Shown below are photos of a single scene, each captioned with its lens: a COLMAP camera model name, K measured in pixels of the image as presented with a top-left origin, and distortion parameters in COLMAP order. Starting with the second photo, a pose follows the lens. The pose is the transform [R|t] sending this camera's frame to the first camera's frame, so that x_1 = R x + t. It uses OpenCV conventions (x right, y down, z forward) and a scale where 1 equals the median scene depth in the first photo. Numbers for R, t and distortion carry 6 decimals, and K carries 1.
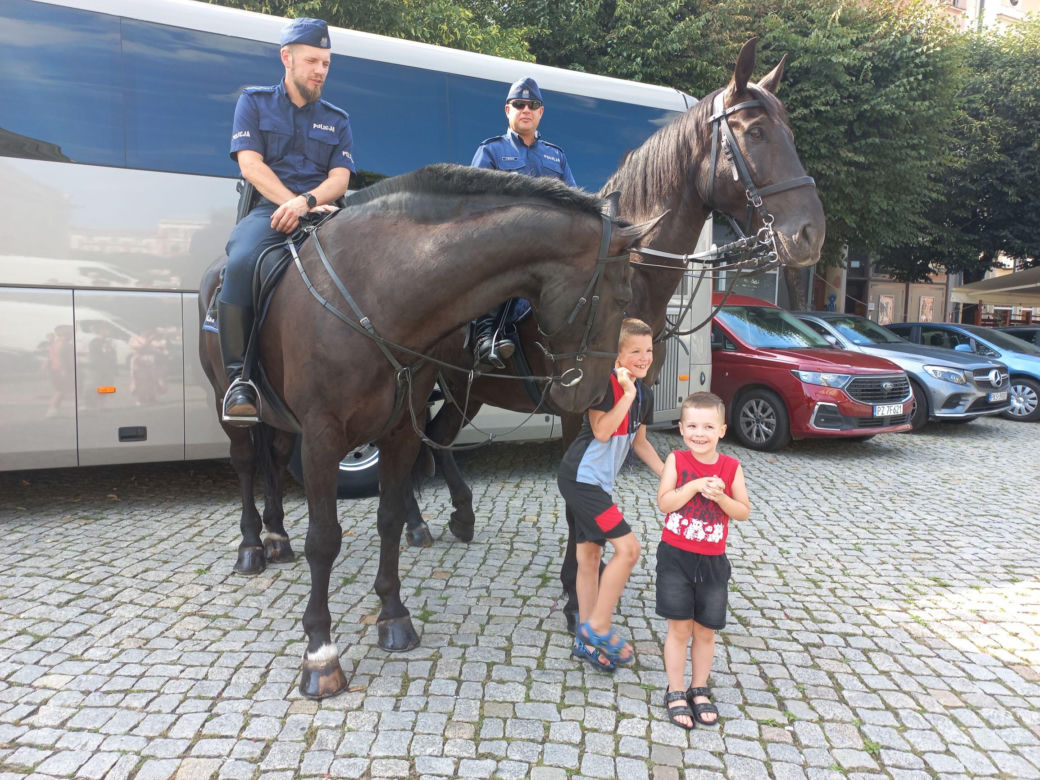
lens RADIAL K [[757.3, 0, 513.5], [0, 757.3, 371.7], [0, 0, 1]] dist [0.030755, -0.000876]
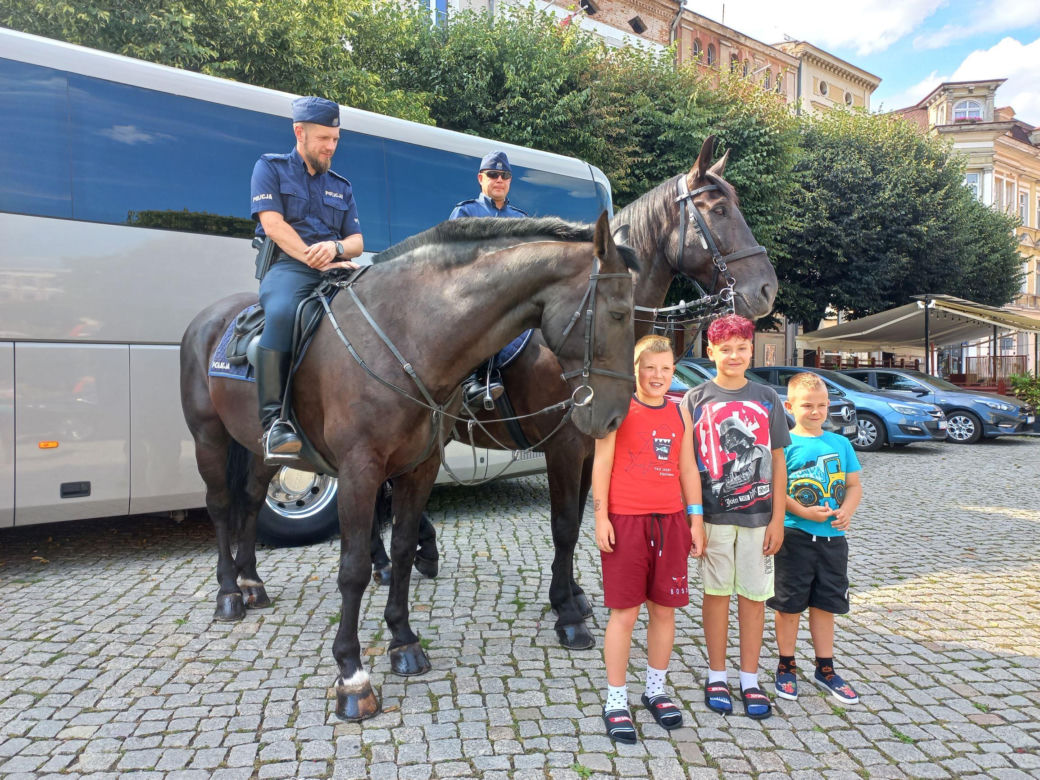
lens RADIAL K [[757.3, 0, 513.5], [0, 757.3, 371.7], [0, 0, 1]] dist [0.030755, -0.000876]
pose [[0.982801, -0.014495, 0.184101, -0.175674], [0.026605, 0.997629, -0.063477, 0.011578], [-0.182744, 0.067283, 0.980856, -0.089415]]
